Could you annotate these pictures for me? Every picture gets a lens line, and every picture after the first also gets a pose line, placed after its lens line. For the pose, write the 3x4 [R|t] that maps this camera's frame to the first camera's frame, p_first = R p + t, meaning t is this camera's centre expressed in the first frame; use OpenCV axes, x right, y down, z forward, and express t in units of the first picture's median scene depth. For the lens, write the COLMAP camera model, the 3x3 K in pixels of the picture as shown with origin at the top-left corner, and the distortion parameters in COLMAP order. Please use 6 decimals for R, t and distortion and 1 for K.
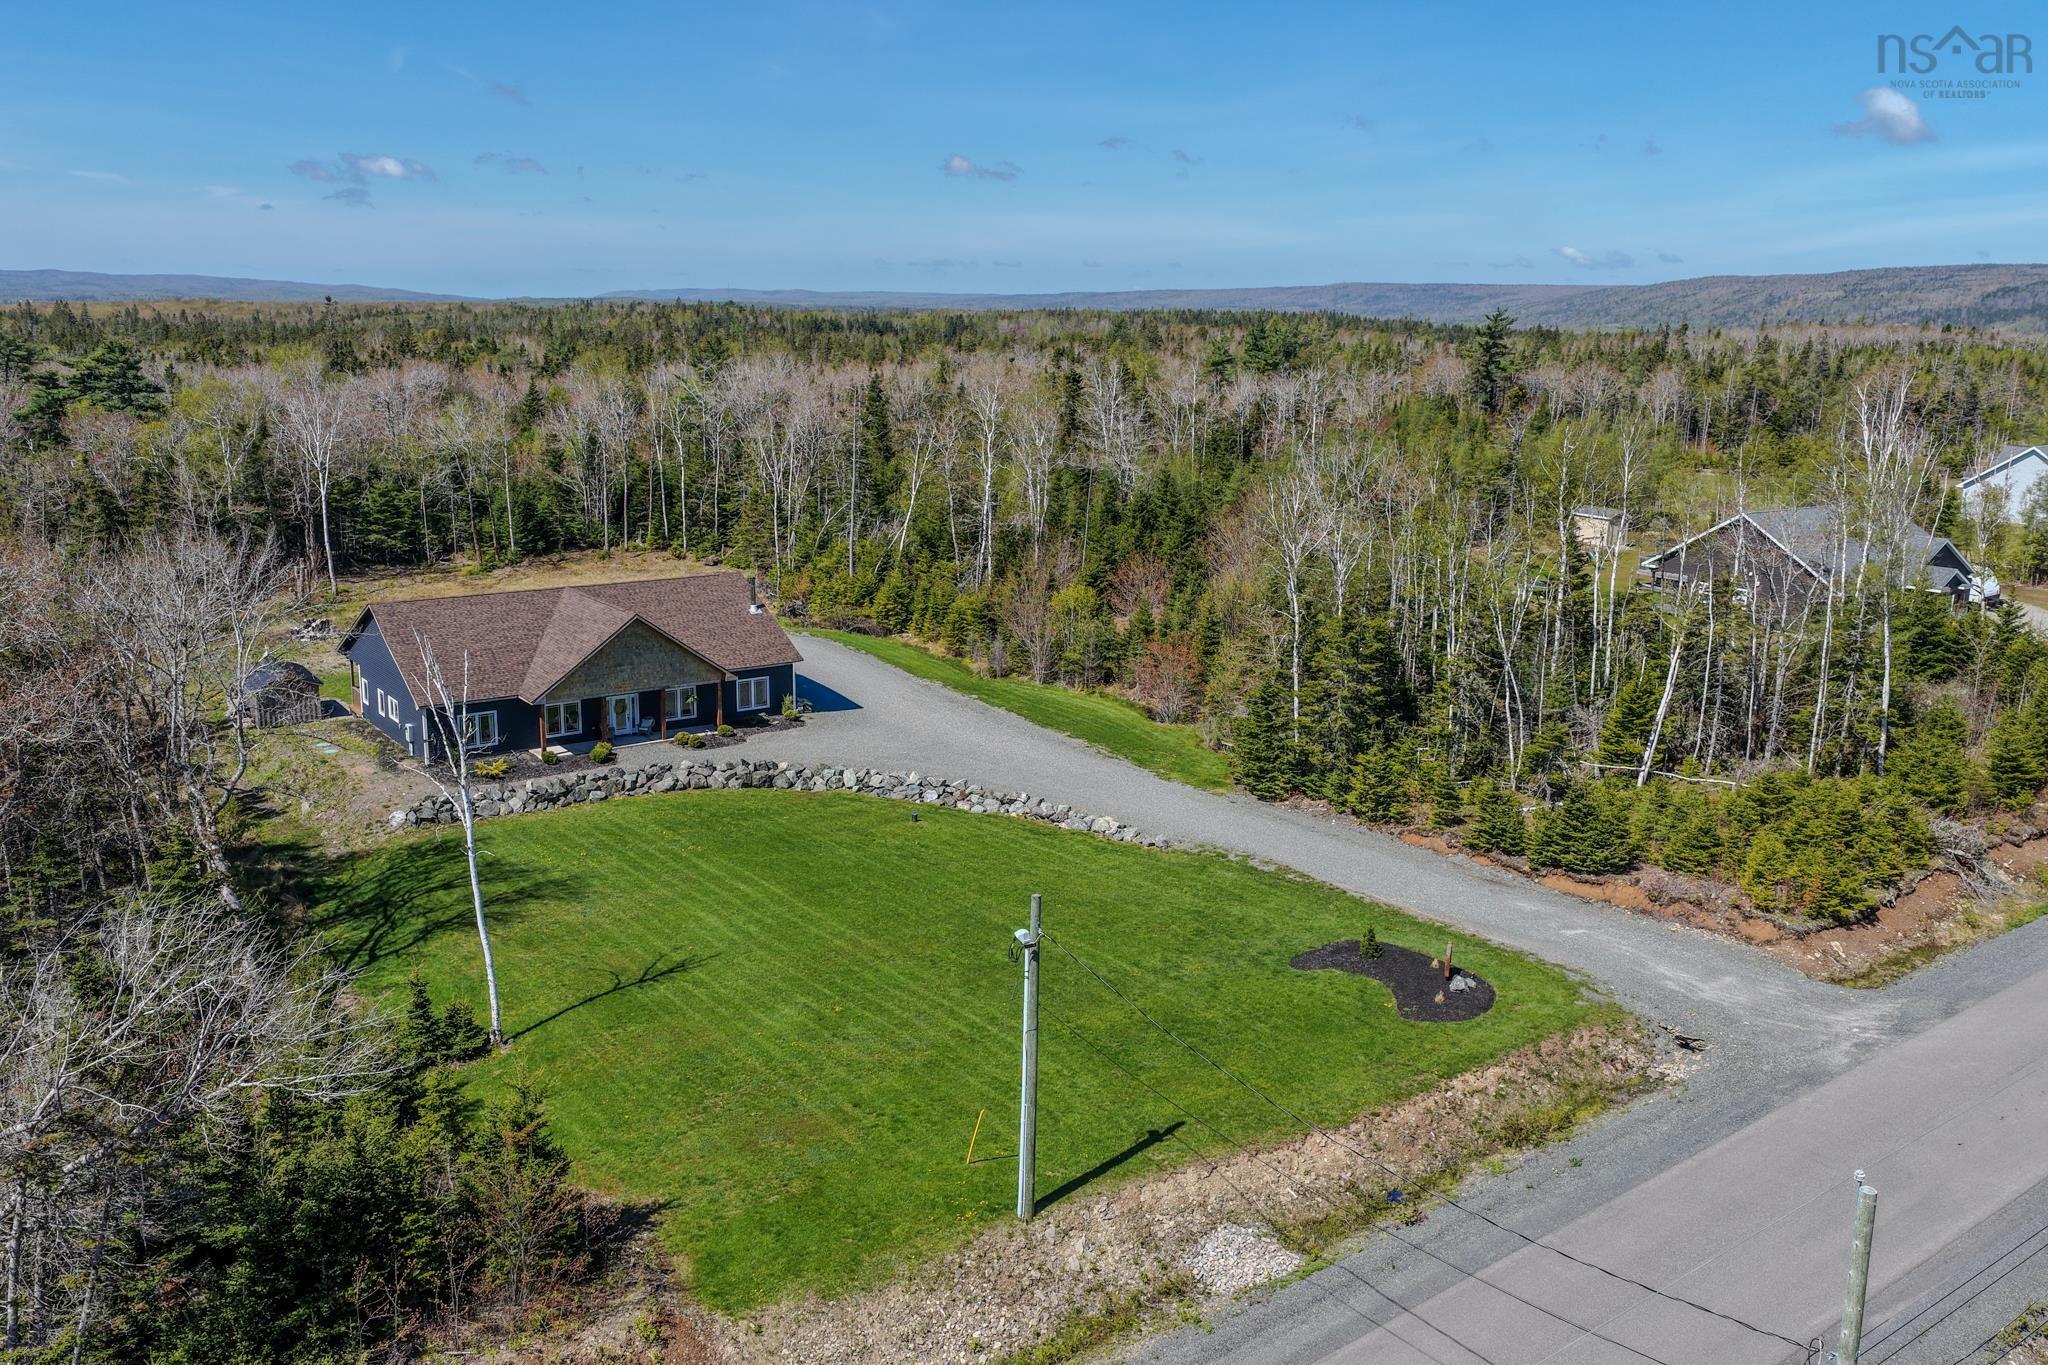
lens RADIAL K [[1636.4, 0, 1024.0], [0, 1636.4, 682.5], [0, 0, 1]] dist [-0.002695, 0.001613]
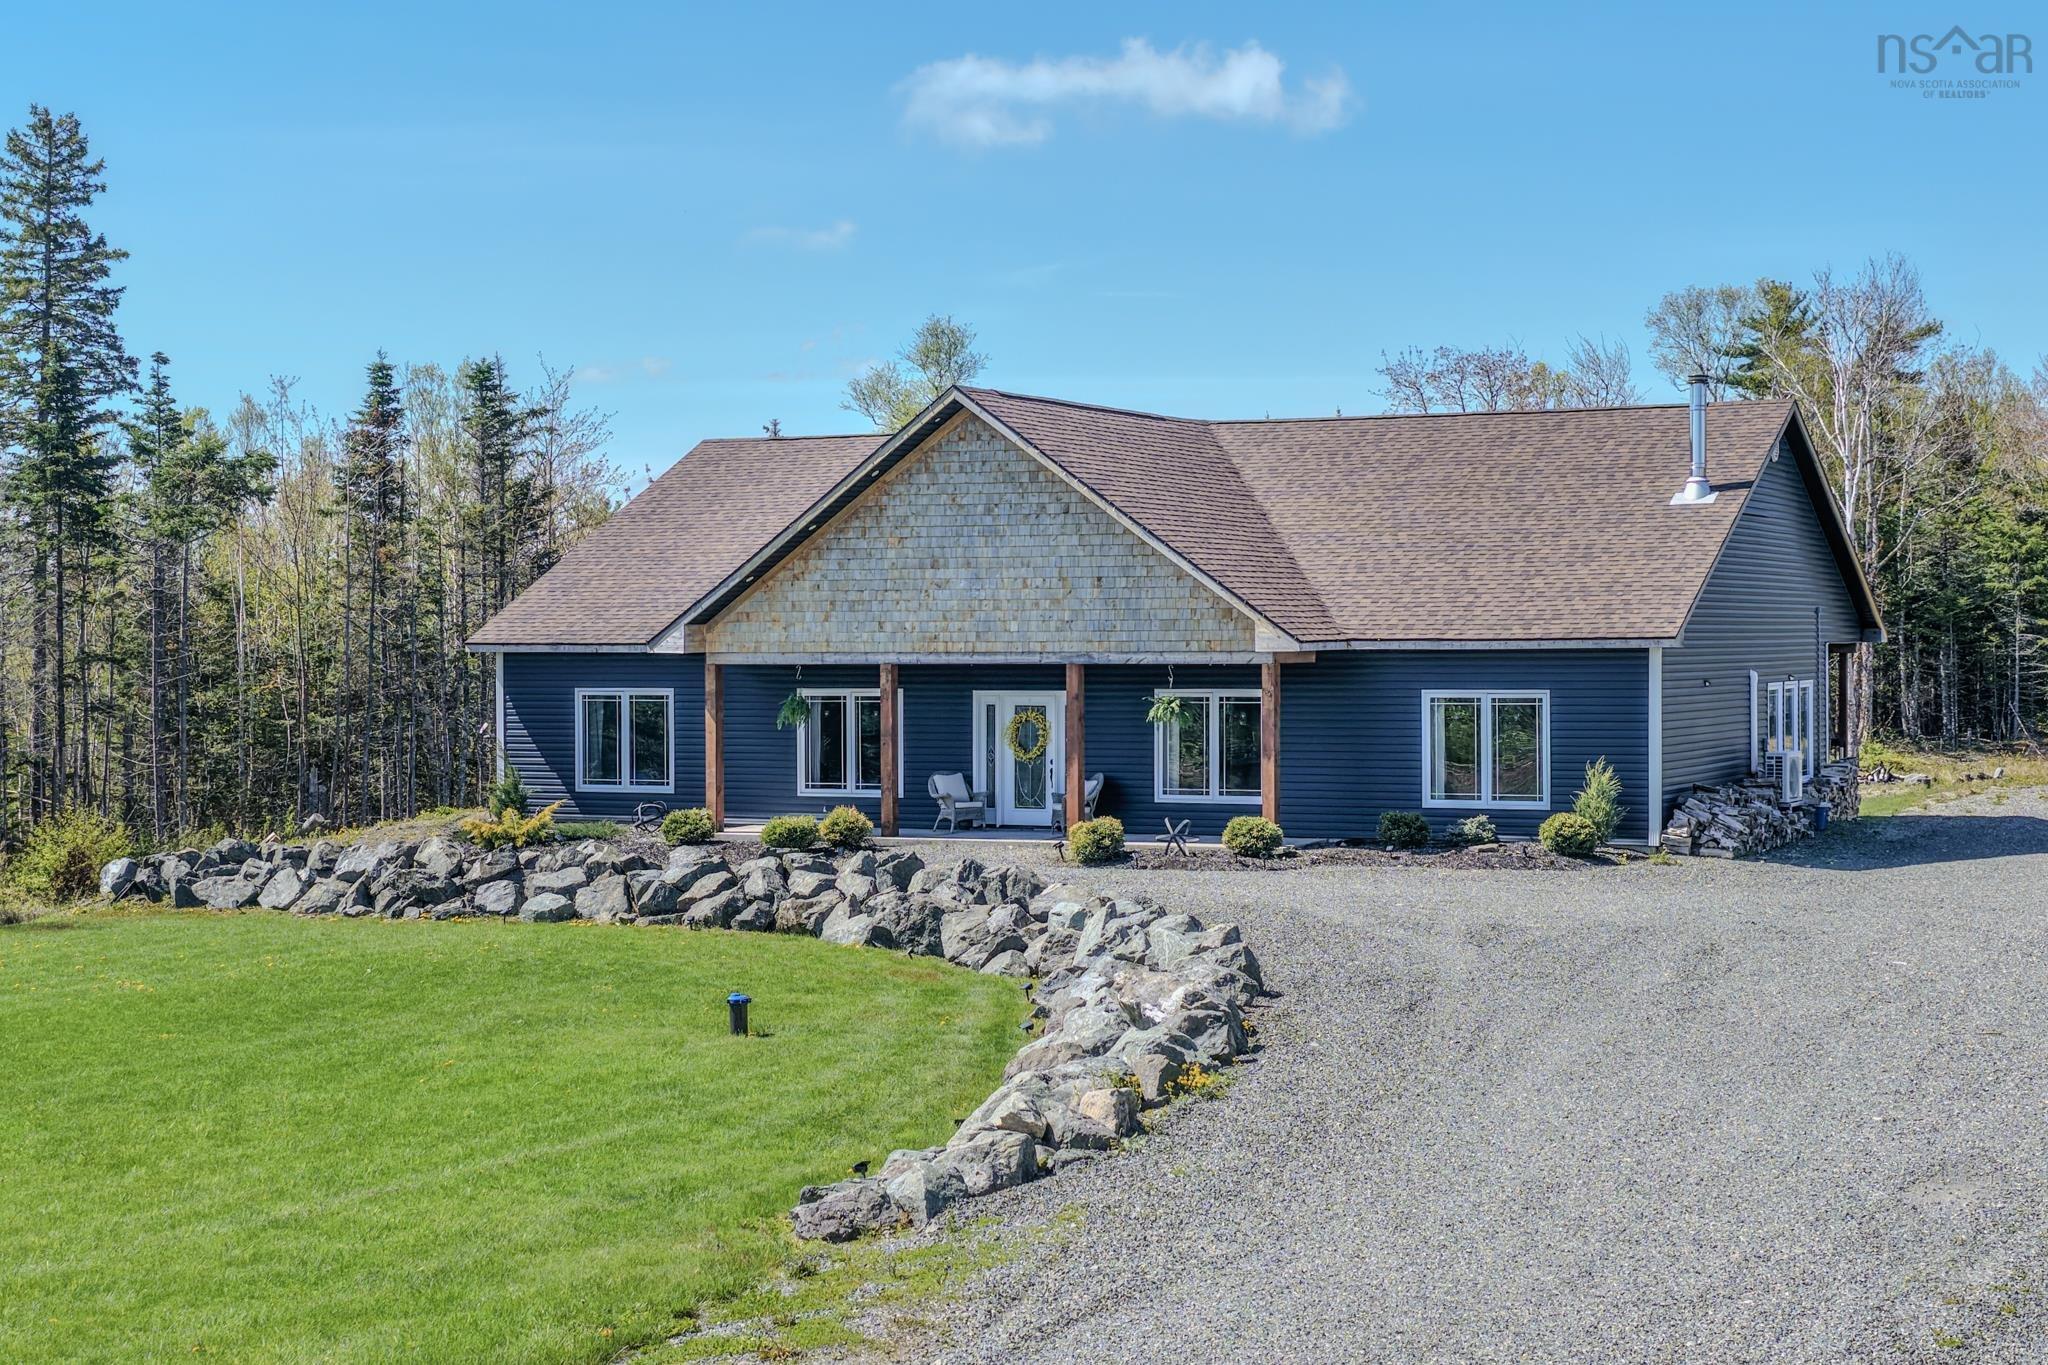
lens RADIAL K [[3185.8, 0, 1024.0], [0, 3185.8, 682.5], [0, 0, 1]] dist [0.002486, -0.003335]
pose [[0.471668, -0.004166, -0.881766, 0.293125], [-0.175012, 0.979652, -0.098245, 0.068865], [0.864234, 0.200659, 0.461342, 0.774133]]
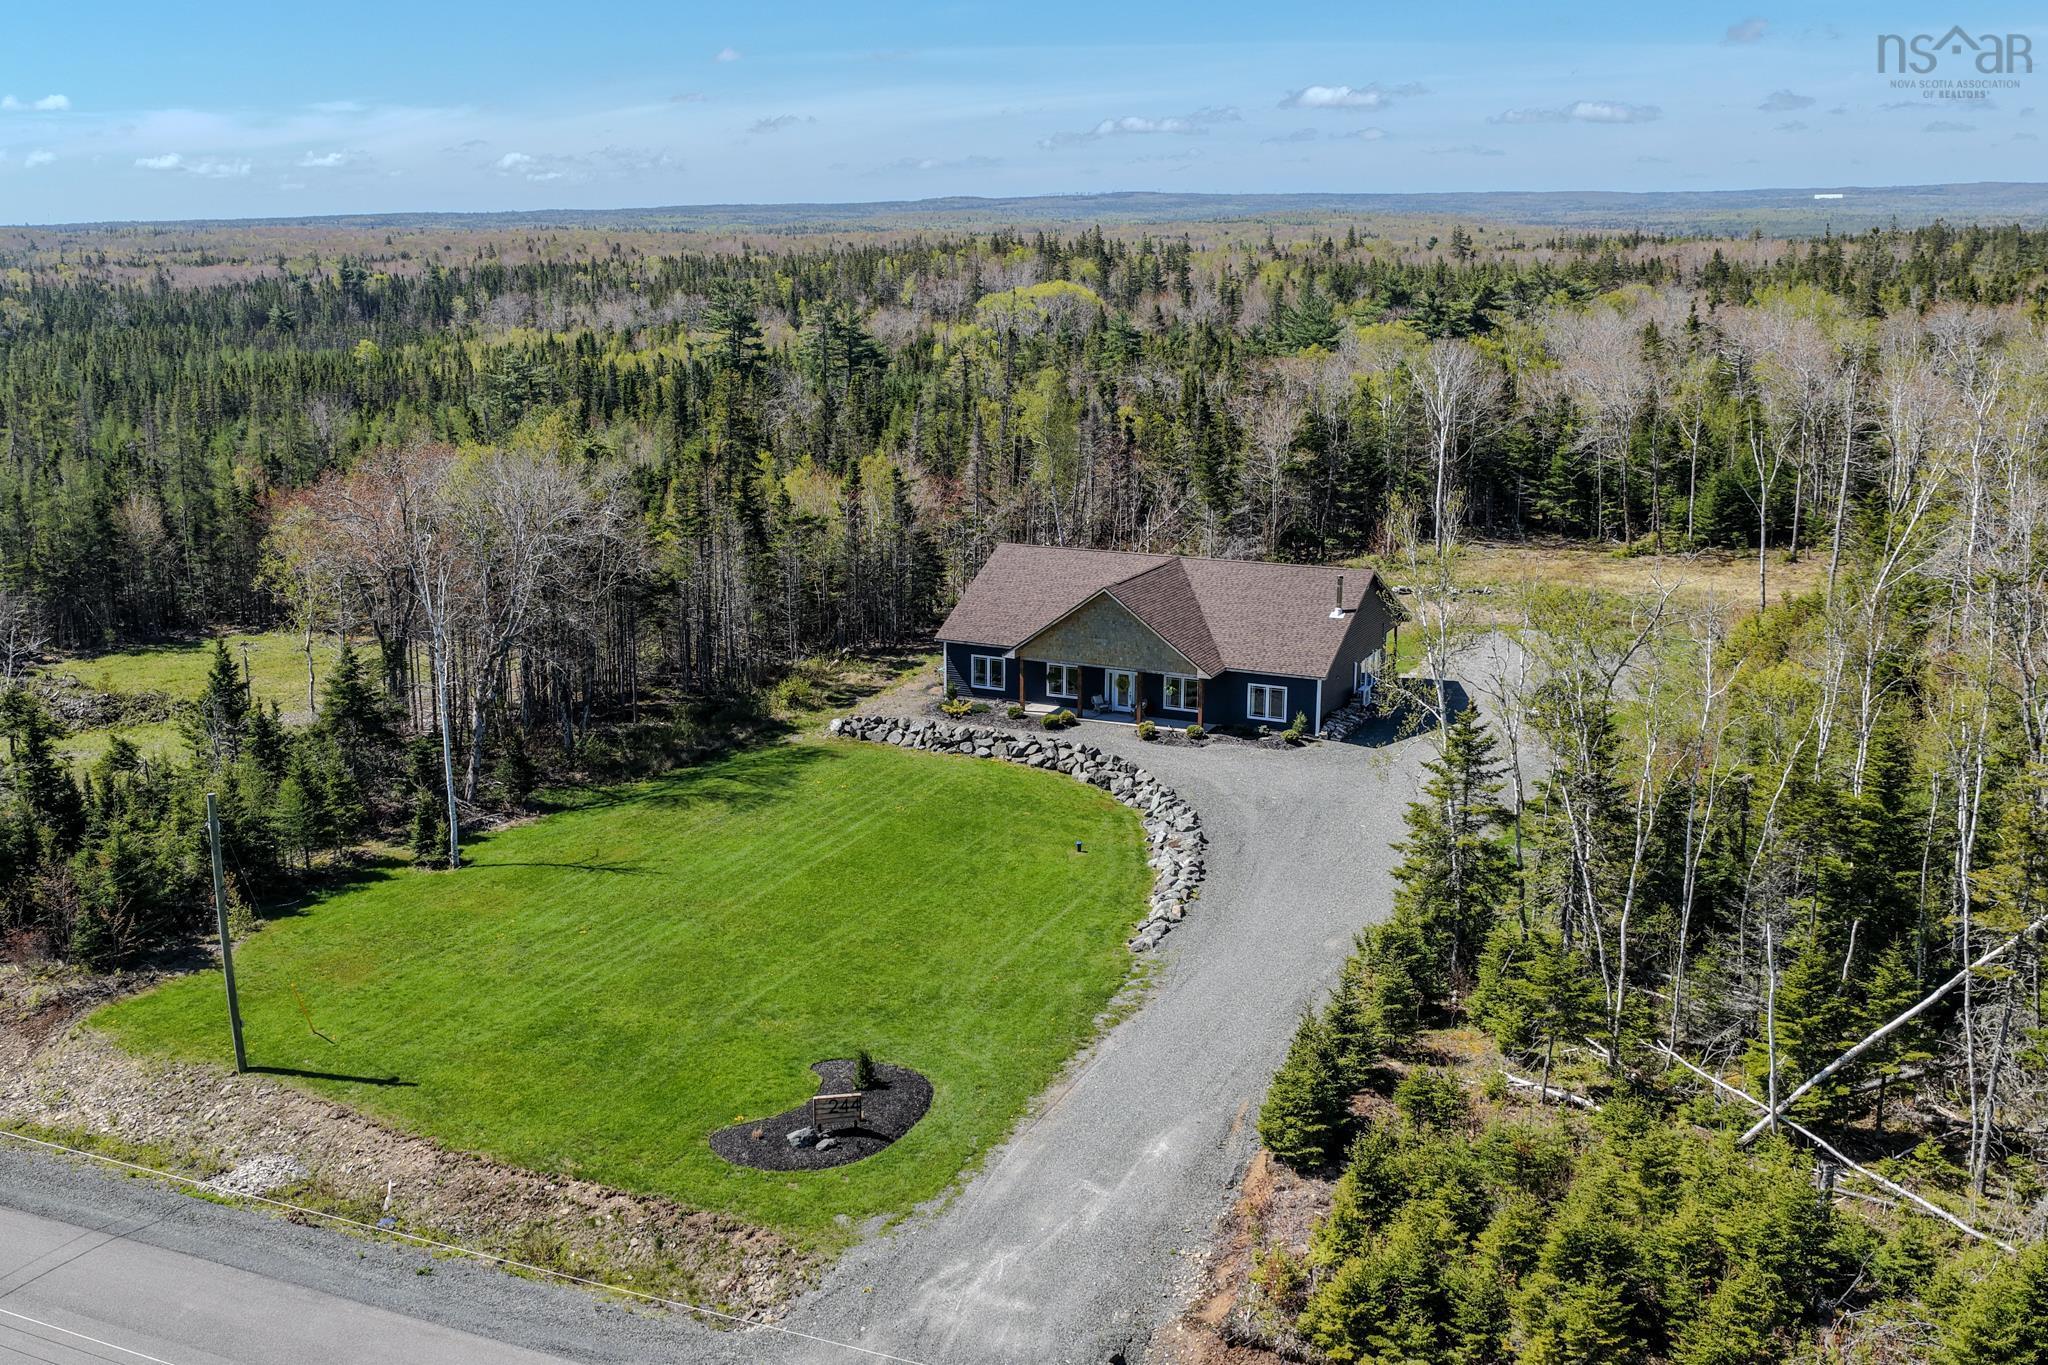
lens RADIAL K [[1913.0, 0, 911.6], [0, 1913.0, 678.2], [0, 0, 1]] dist [0.045066, 0.001701]
pose [[0.424665, 0.186090, -0.886019, 0.745846], [-0.170621, 0.977562, 0.123538, -0.112405], [0.889128, 0.098711, 0.446887, 0.412326]]
